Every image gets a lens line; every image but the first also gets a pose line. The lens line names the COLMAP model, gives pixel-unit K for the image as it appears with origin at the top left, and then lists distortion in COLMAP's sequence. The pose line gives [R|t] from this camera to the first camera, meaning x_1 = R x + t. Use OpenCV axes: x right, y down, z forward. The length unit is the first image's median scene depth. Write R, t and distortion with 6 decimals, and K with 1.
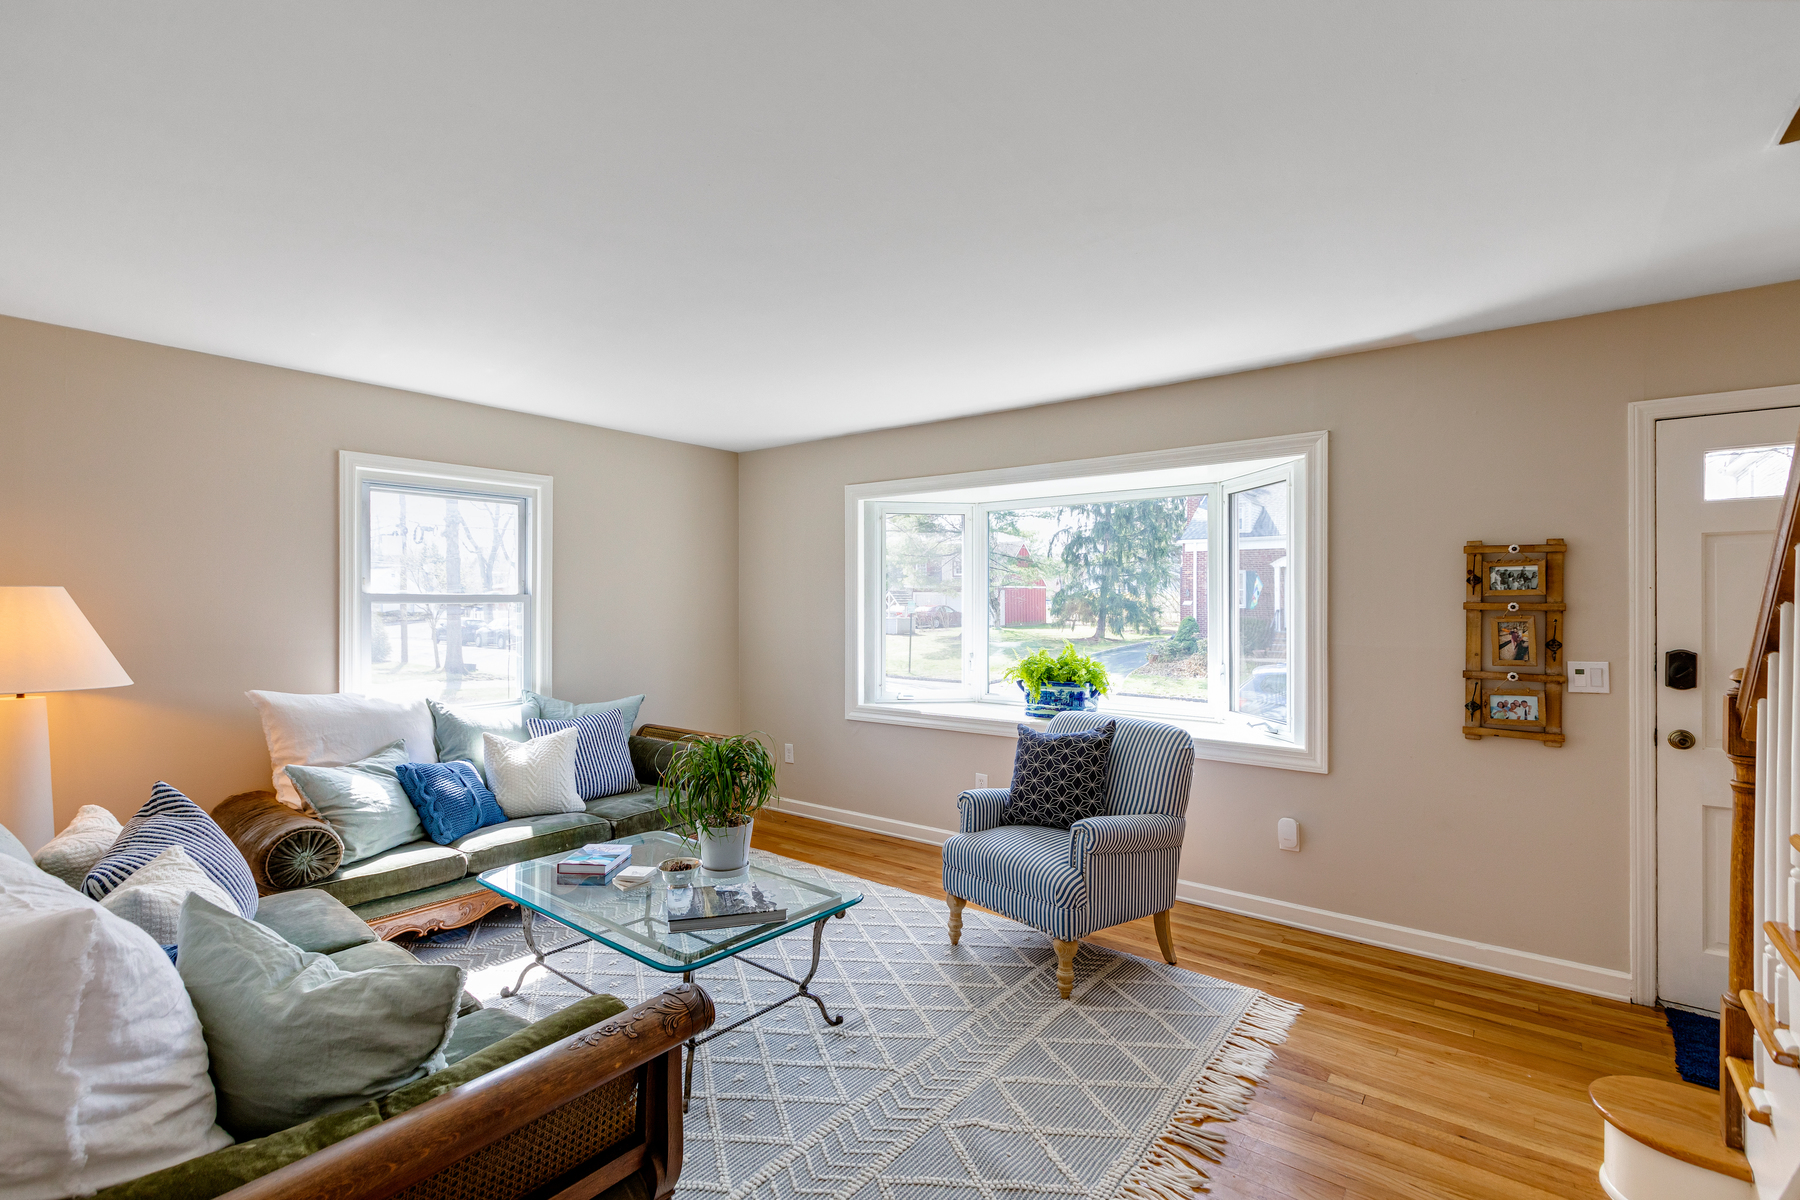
lens RADIAL K [[807.4, 0, 900.0], [0, 807.4, 600.0], [0, 0, 1]] dist [0.001384, 0.000205]
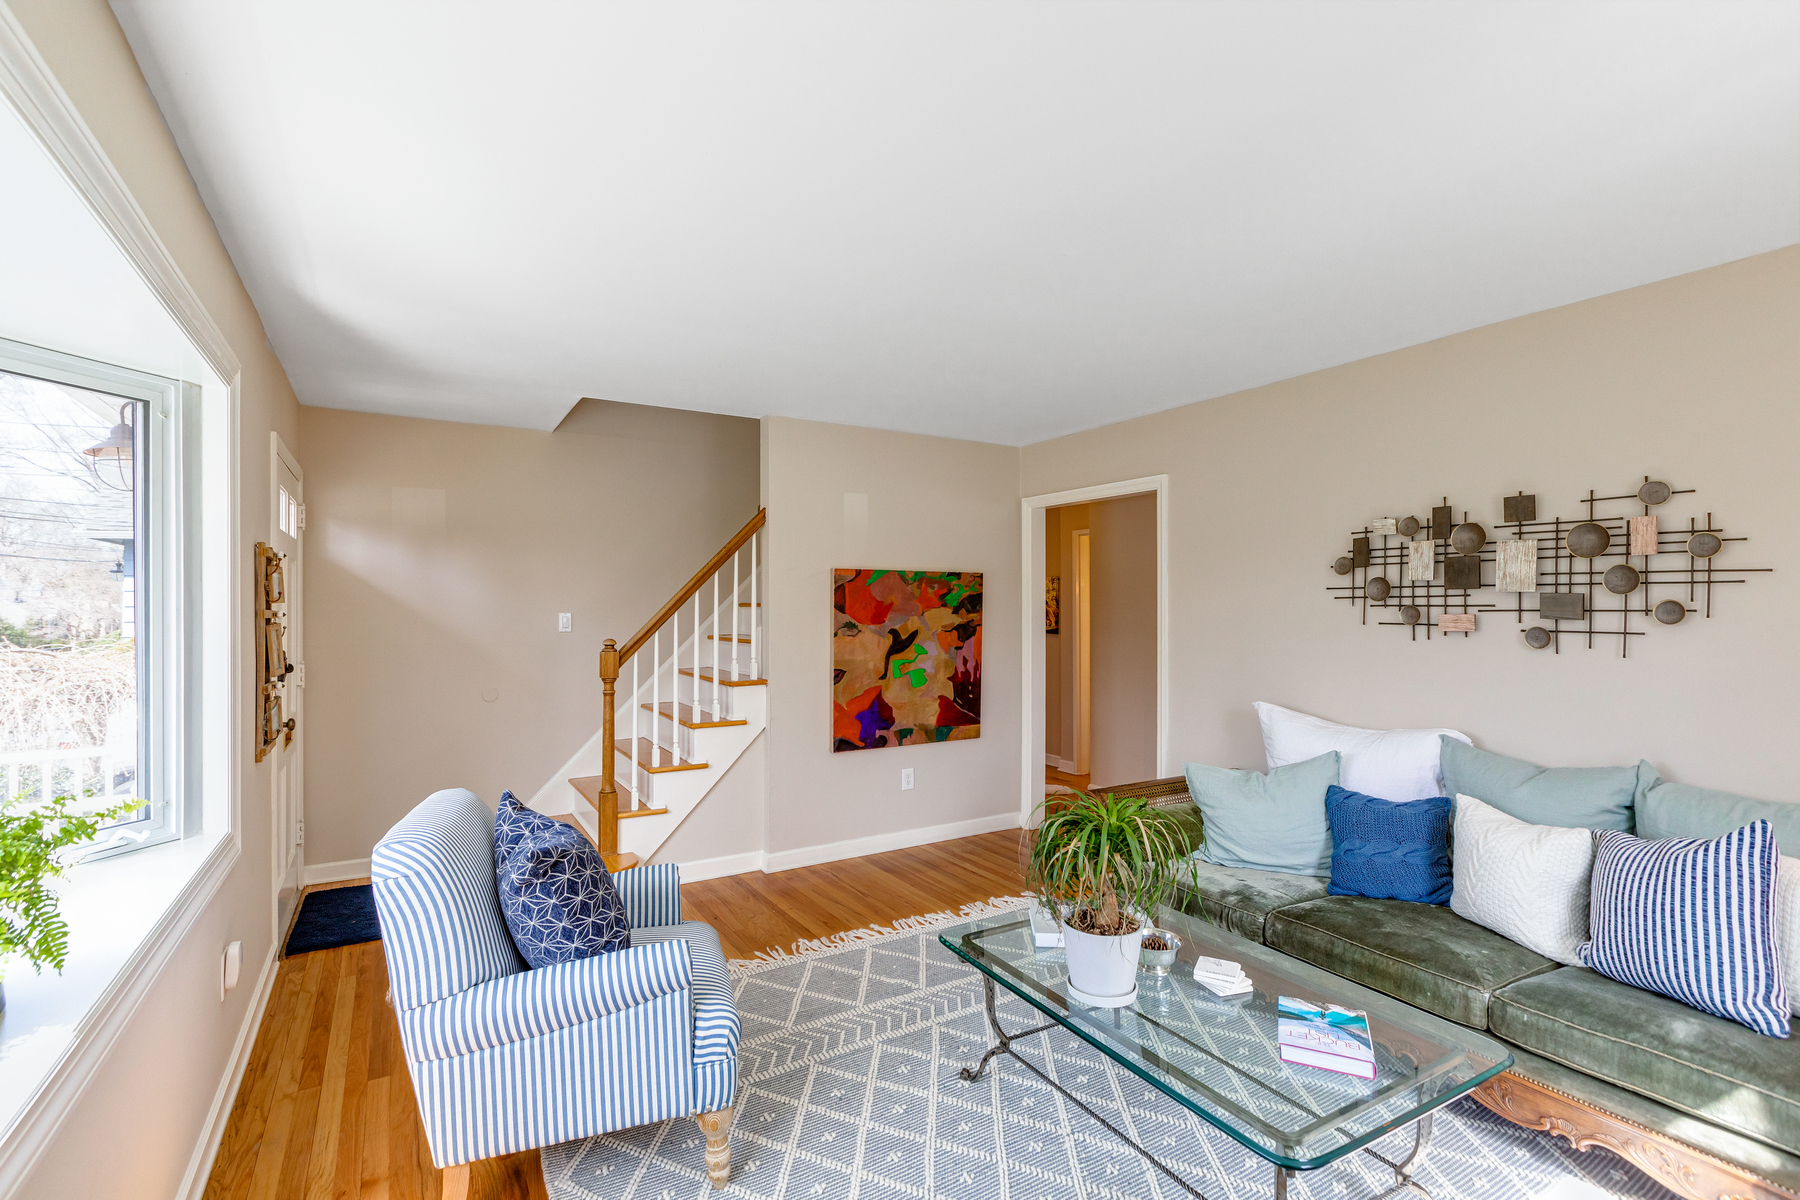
lens RADIAL K [[815.2, 0, 889.3], [0, 815.2, 610.9], [0, 0, 1]] dist [0.007943, 0.000082]
pose [[-0.936789, -0.000540, 0.349893, -0.225714], [0.000066, 0.999999, 0.001720, 0.004449], [-0.349894, 0.001634, -0.936788, 1.363086]]
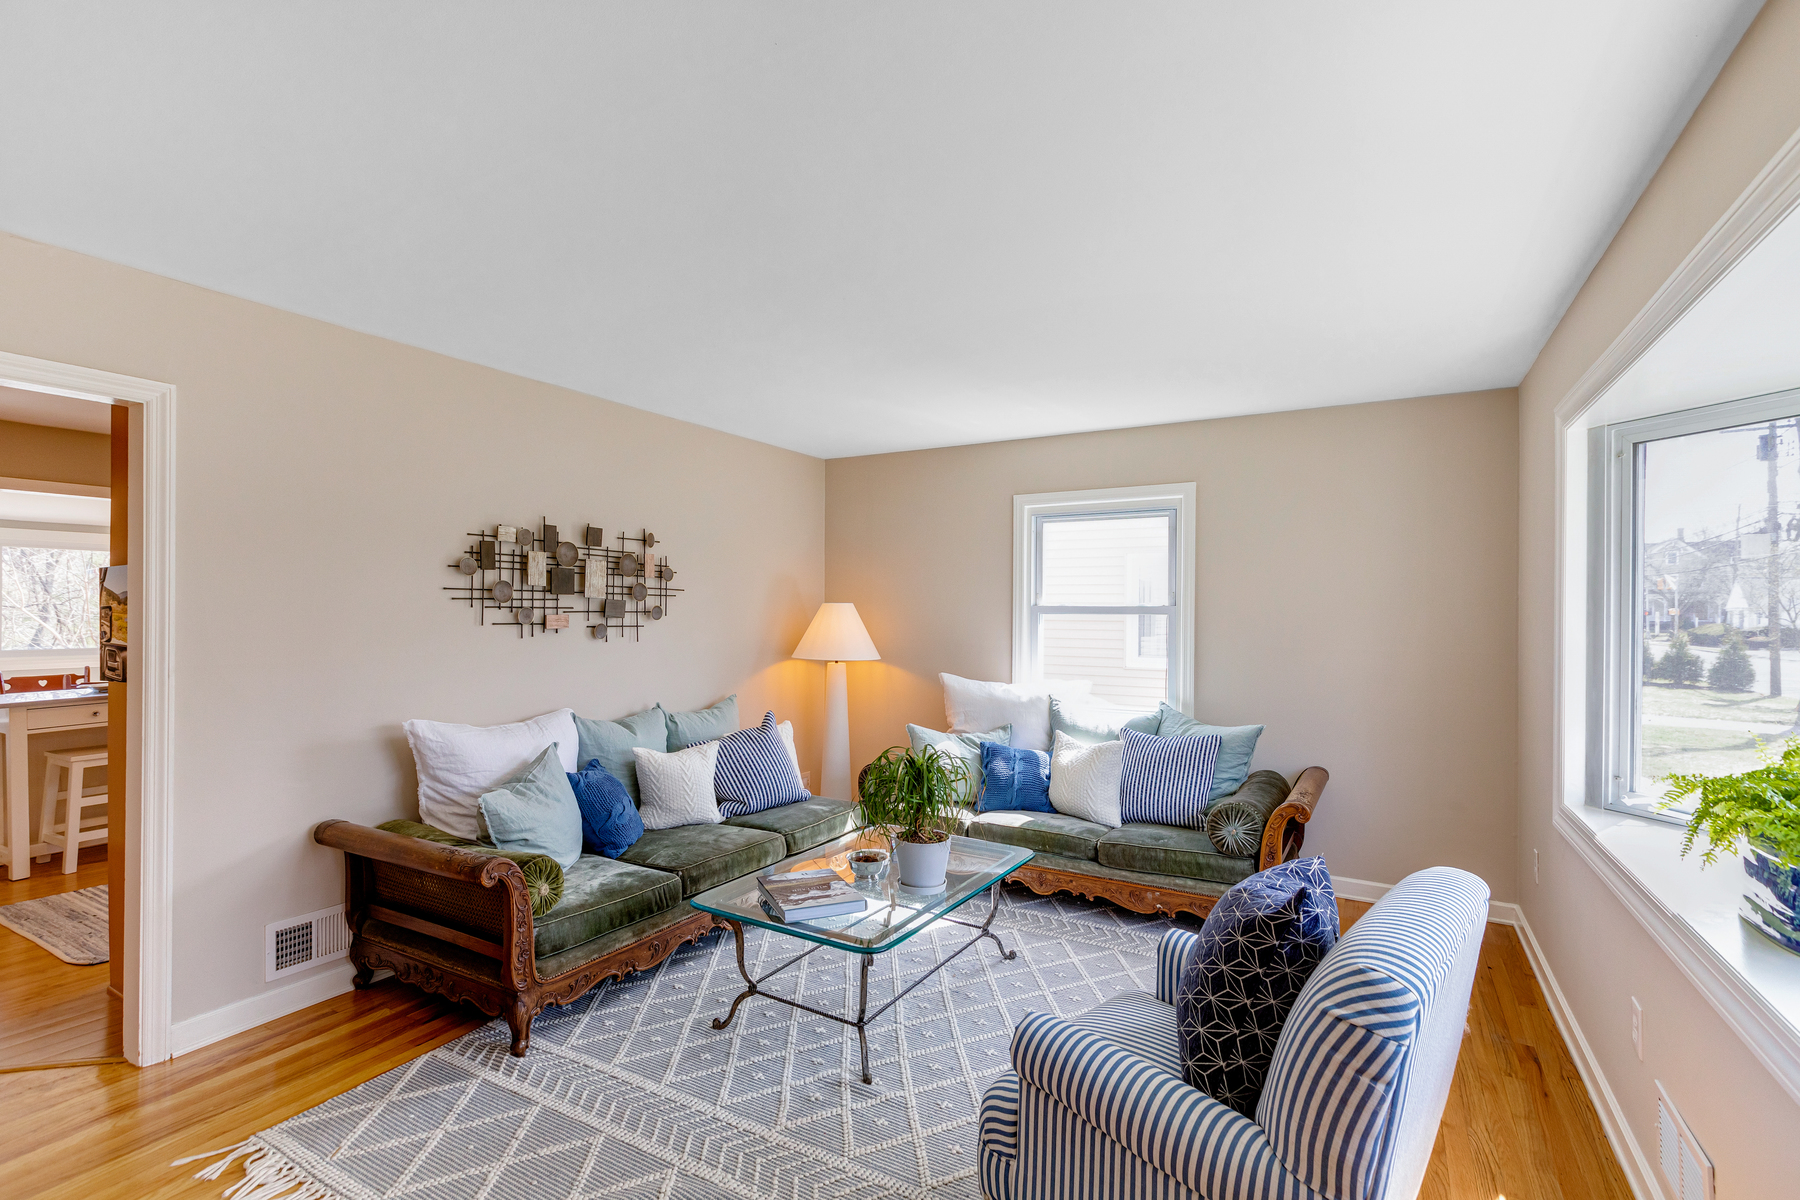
lens RADIAL K [[830.9, 0, 910.0], [0, 830.9, 604.9], [0, 0, 1]] dist [0.011708, 0.000579]
pose [[0.160093, -0.003912, -0.987094, 0.615628], [-0.007835, 0.999956, -0.005234, -0.001003], [0.987071, 0.008572, 0.160055, 0.651018]]
